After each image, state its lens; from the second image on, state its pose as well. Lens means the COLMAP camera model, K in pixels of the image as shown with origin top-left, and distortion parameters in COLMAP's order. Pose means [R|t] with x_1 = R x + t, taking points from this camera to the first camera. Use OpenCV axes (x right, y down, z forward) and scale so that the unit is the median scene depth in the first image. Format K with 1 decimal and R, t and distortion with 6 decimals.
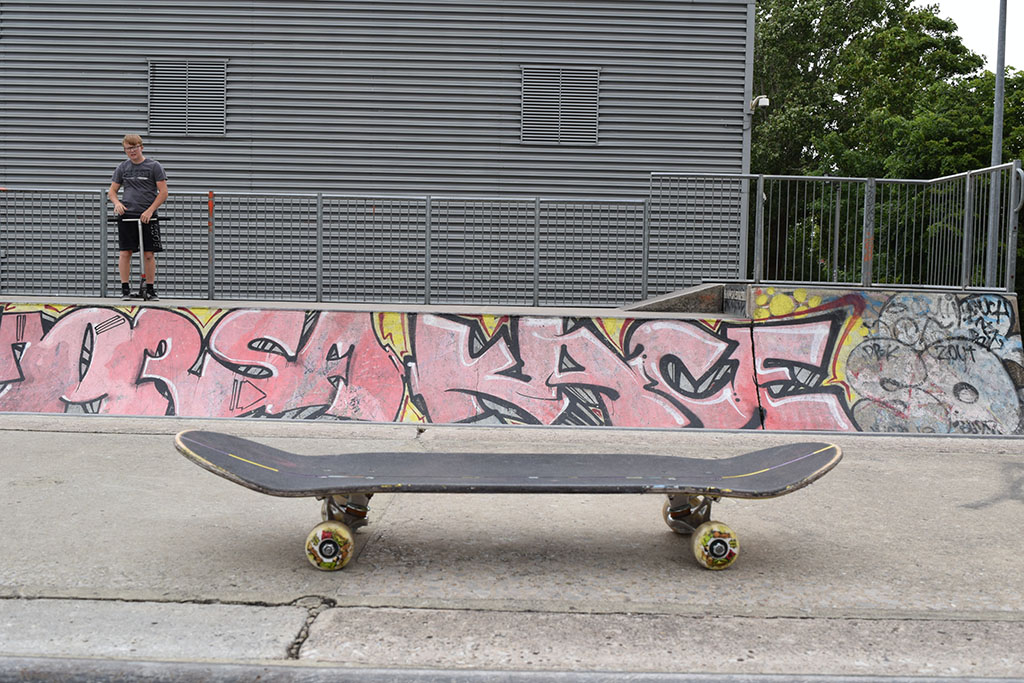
lens RADIAL K [[1027.7, 0, 512.0], [0, 1027.7, 341.5], [0, 0, 1]] dist [-0.016284, -0.017777]
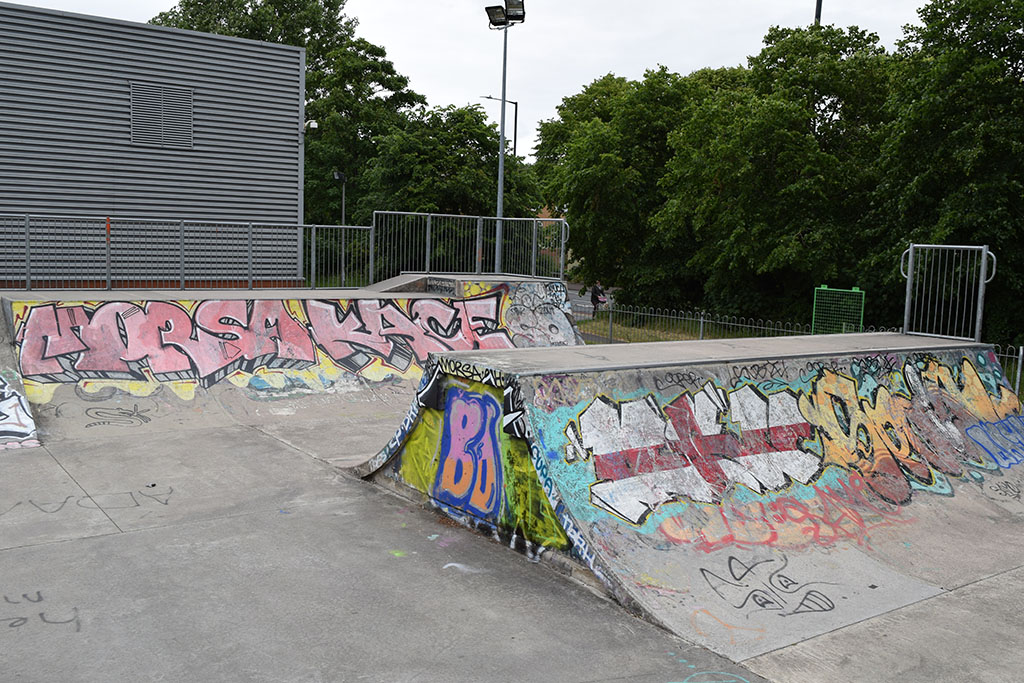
lens RADIAL K [[1027.7, 0, 512.0], [0, 1027.7, 341.5], [0, 0, 1]] dist [-0.016284, -0.017777]
pose [[0.805235, -0.055697, 0.590335, -0.885174], [0.020269, 0.997582, 0.066472, -0.067676], [-0.592610, -0.041560, 0.804417, -0.678455]]
